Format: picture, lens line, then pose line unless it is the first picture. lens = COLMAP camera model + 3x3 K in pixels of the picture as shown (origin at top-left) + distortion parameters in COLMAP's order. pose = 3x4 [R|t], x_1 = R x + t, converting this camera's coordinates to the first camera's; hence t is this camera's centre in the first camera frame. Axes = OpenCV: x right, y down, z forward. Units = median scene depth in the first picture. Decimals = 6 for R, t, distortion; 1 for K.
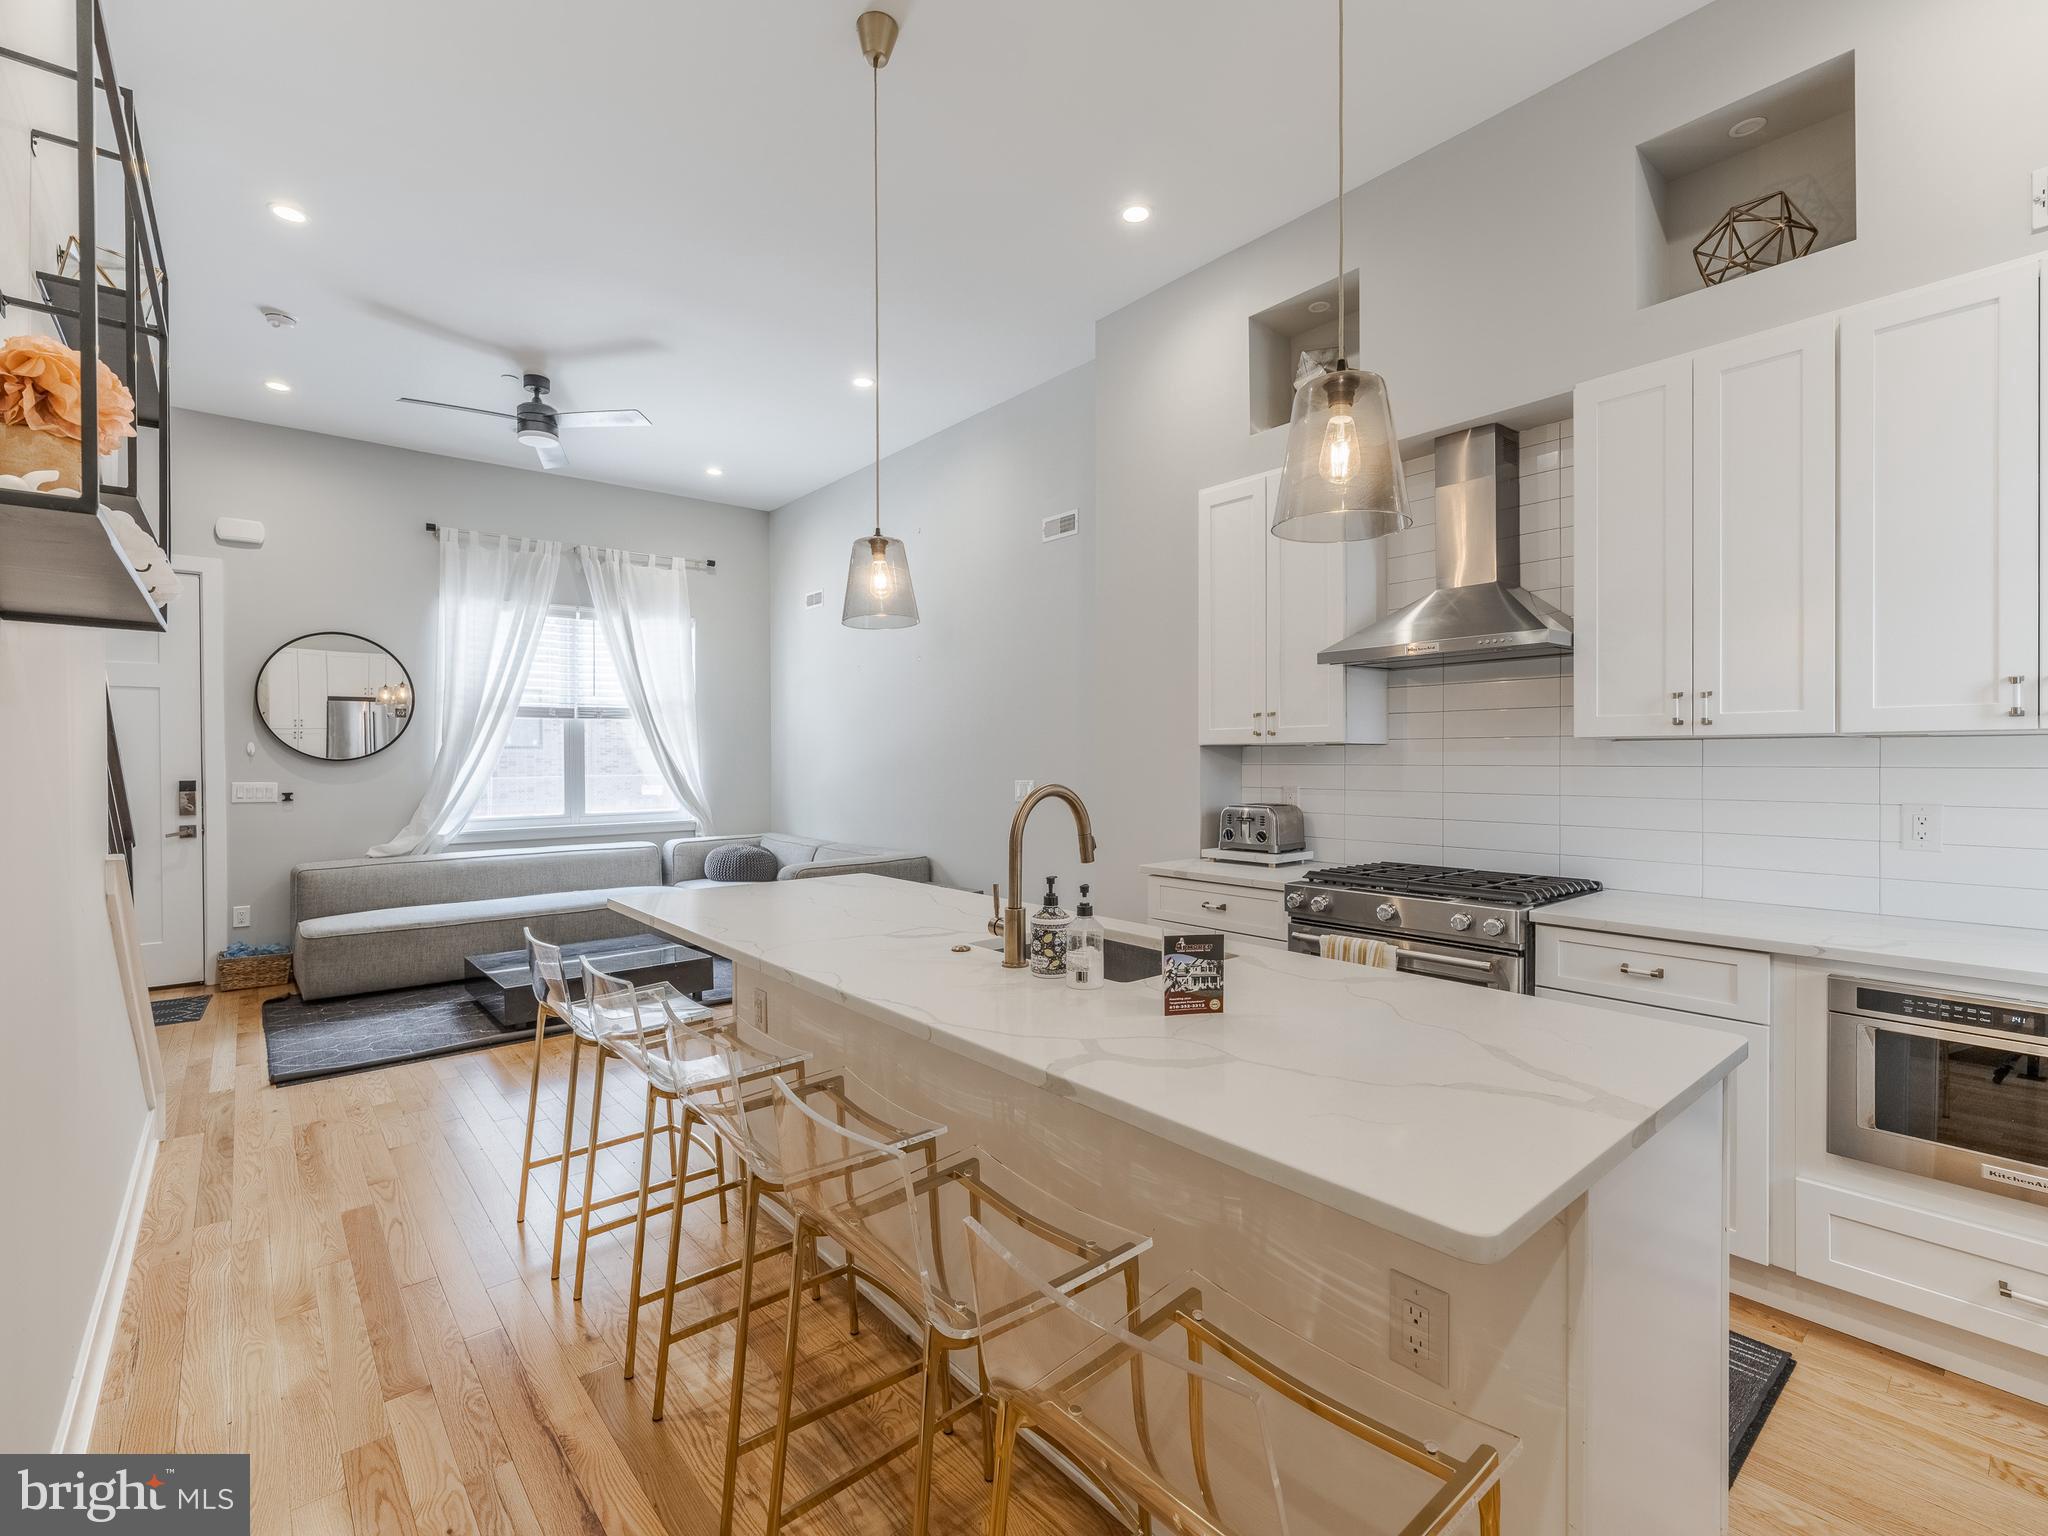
lens RADIAL K [[933.7, 0, 1018.8], [0, 933.7, 757.0], [0, 0, 1]] dist [-0.004470, 0.001442]
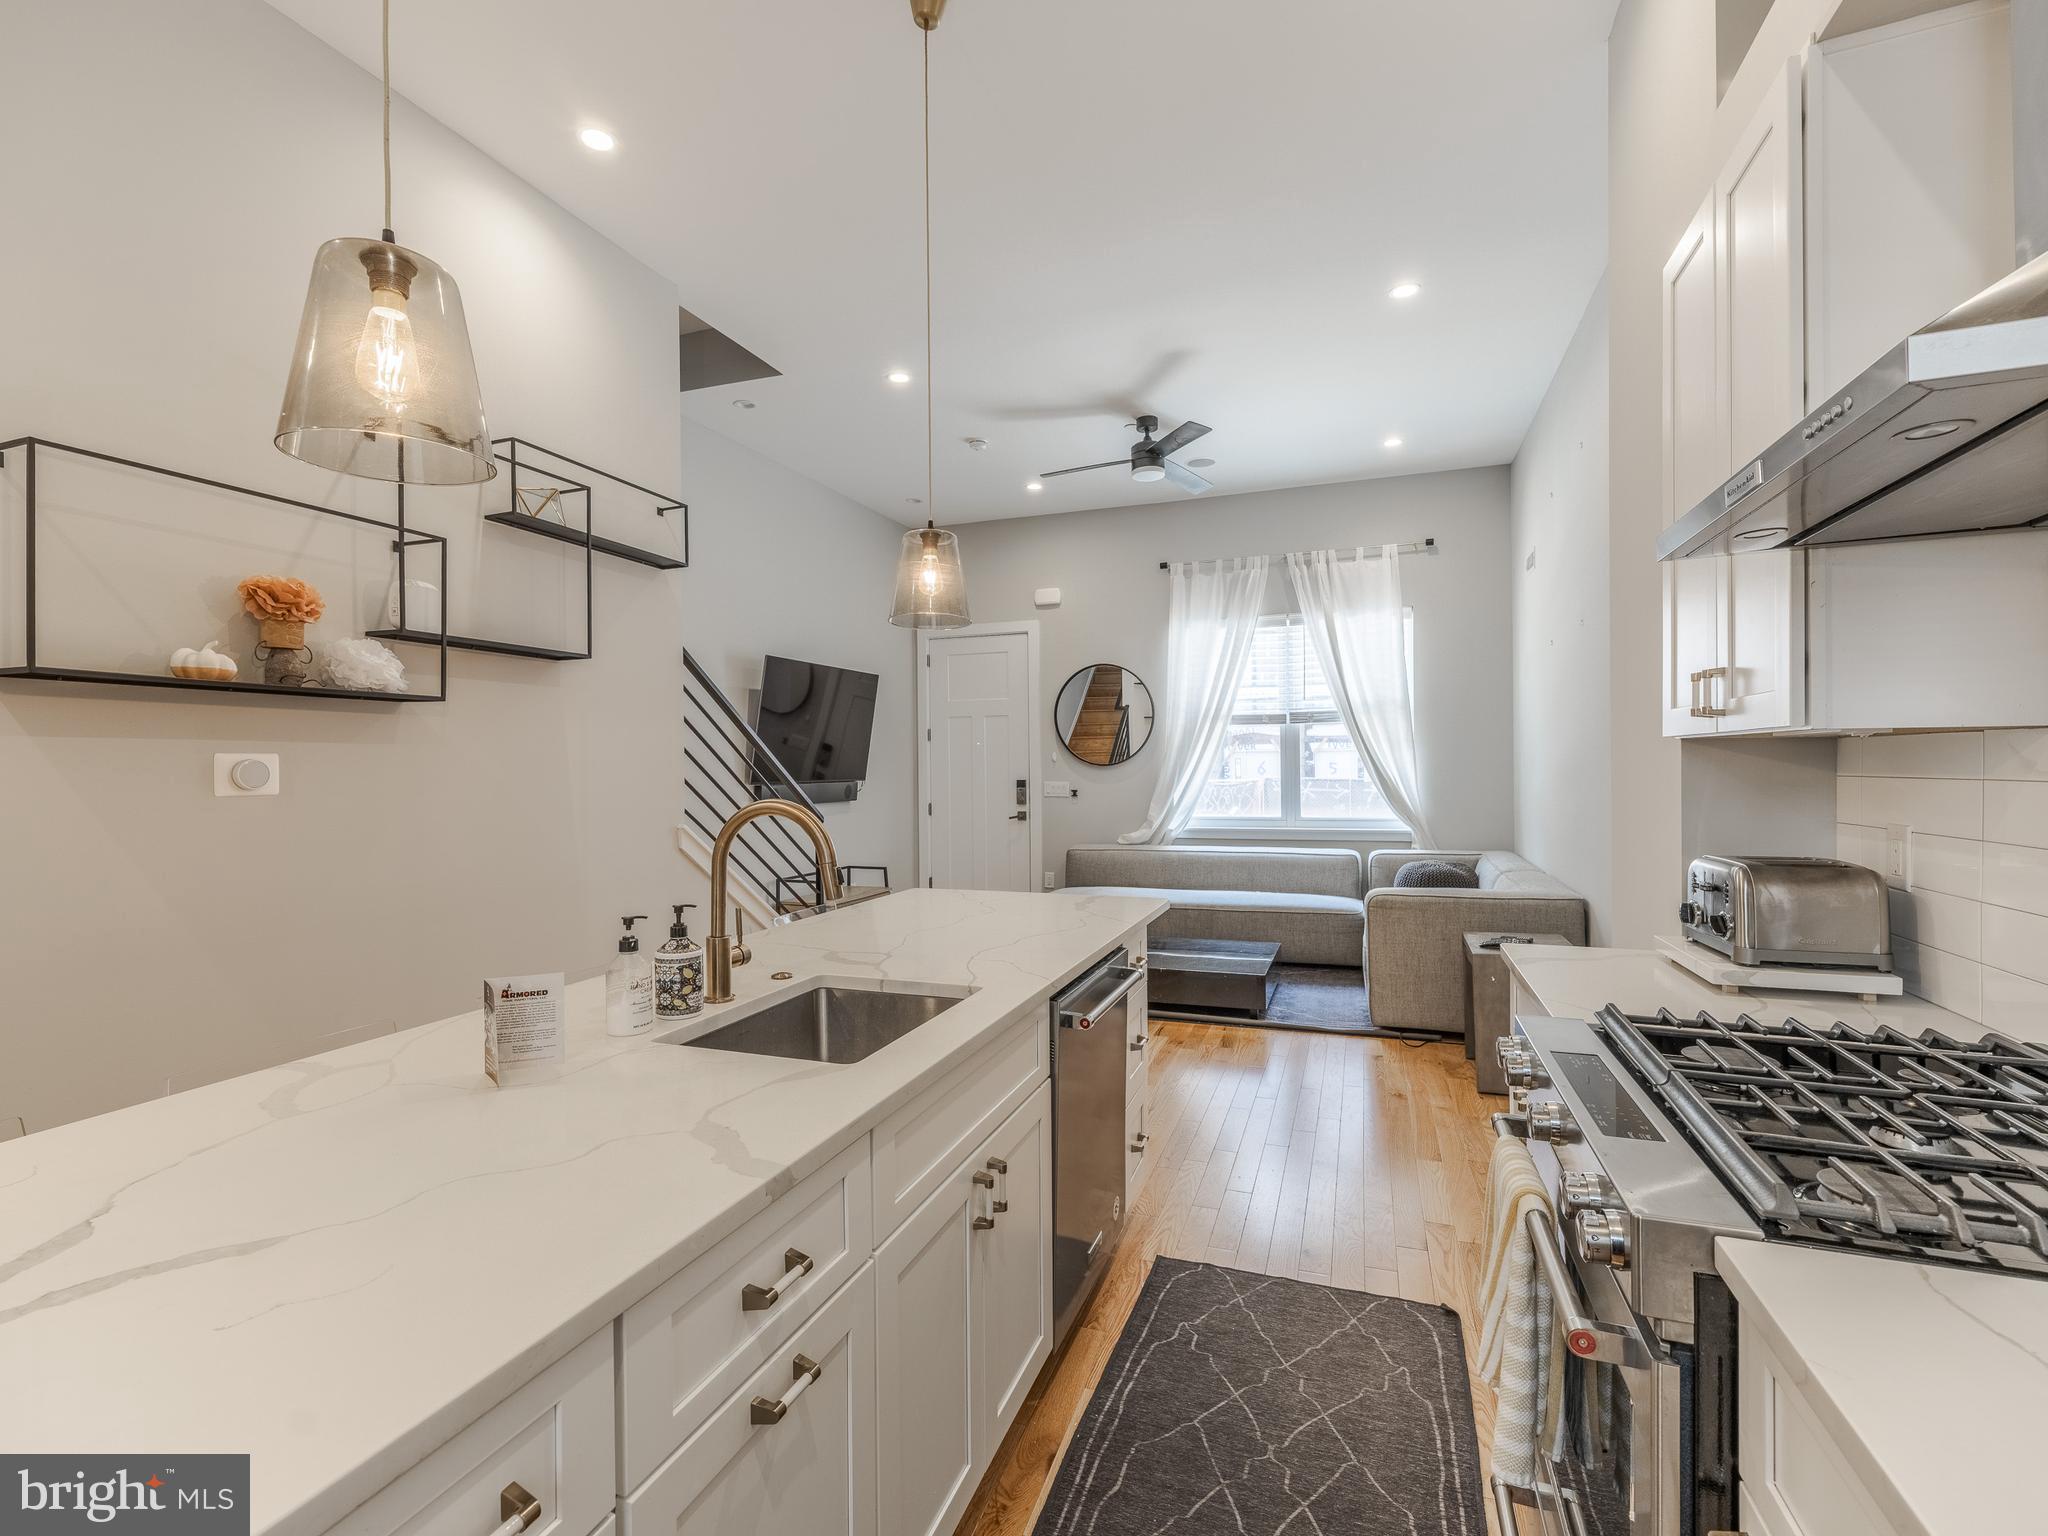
lens RADIAL K [[933.7, 0, 1018.5], [0, 933.7, 760.5], [0, 0, 1]] dist [-0.004470, 0.001442]
pose [[0.486610, -0.004492, -0.873608, 0.282004], [0.006239, 0.999979, -0.001667, -0.001138], [0.873597, -0.004640, 0.486628, 0.250900]]
